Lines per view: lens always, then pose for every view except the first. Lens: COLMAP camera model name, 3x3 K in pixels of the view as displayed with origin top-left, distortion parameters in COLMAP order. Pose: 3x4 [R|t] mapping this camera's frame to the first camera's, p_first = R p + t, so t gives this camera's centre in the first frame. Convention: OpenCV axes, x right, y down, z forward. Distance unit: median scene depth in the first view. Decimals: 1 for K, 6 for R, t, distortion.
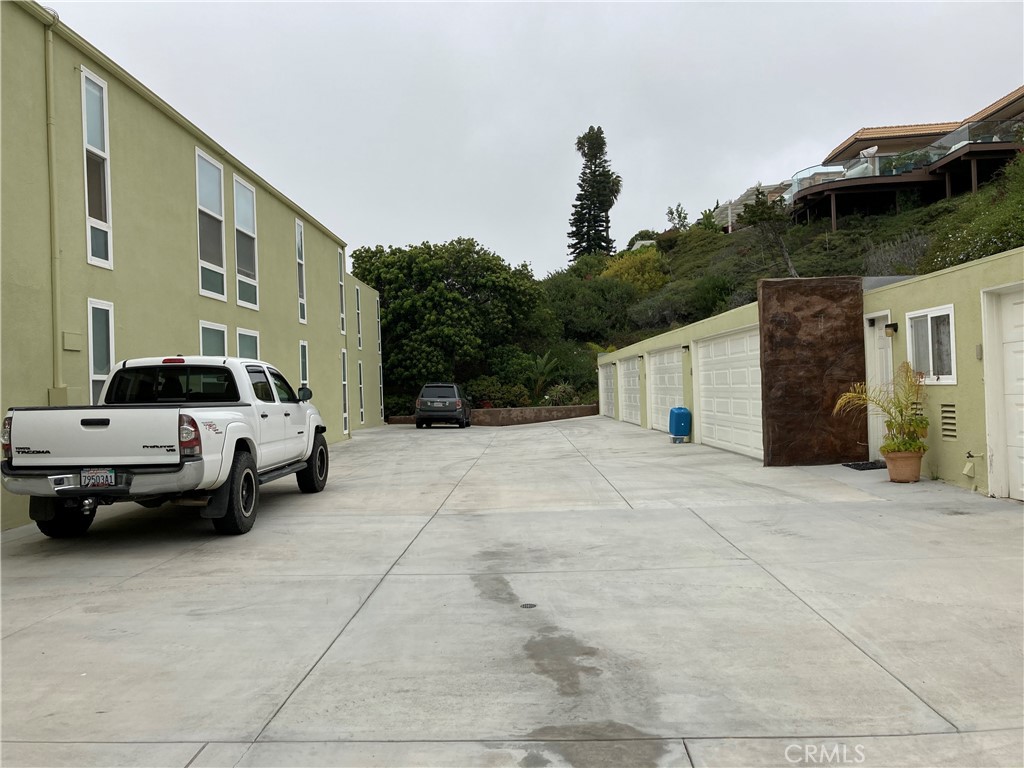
lens RADIAL K [[840.1, 0, 512.0], [0, 840.1, 384.0], [0, 0, 1]] dist [0.028684, -0.003146]
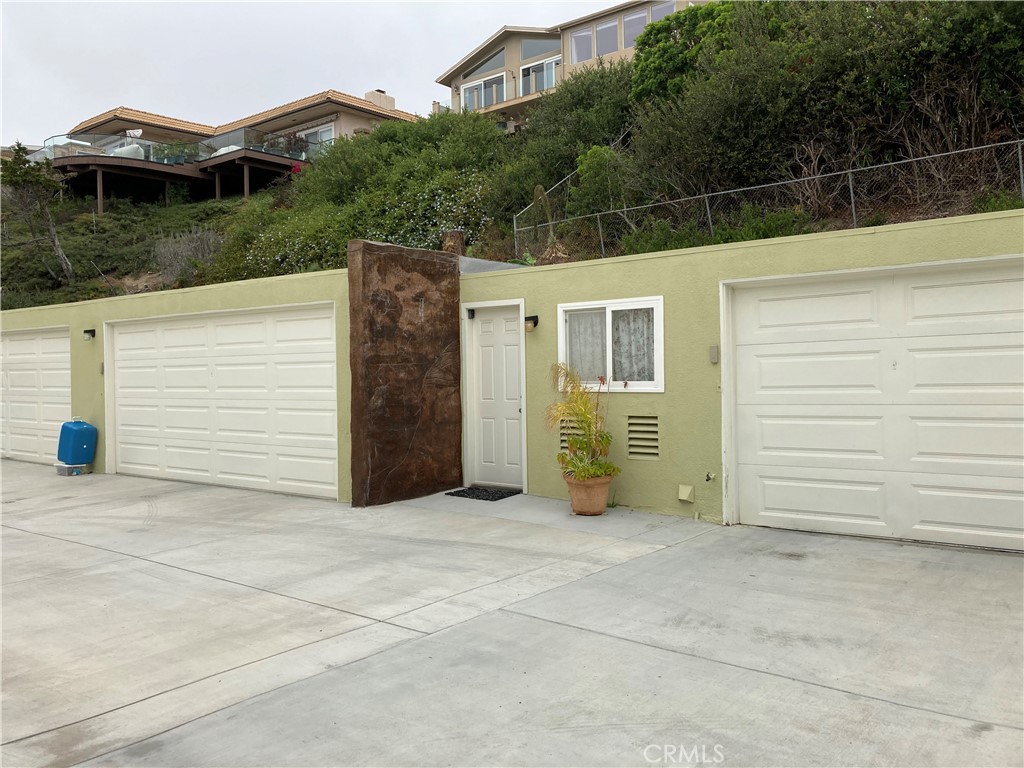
lens RADIAL K [[840.1, 0, 512.0], [0, 840.1, 384.0], [0, 0, 1]] dist [0.028684, -0.003146]
pose [[0.626727, 0.008351, 0.779194, -0.169865], [-0.007812, 0.999960, -0.004433, -0.002306], [-0.779199, -0.003309, 0.626767, 0.463454]]
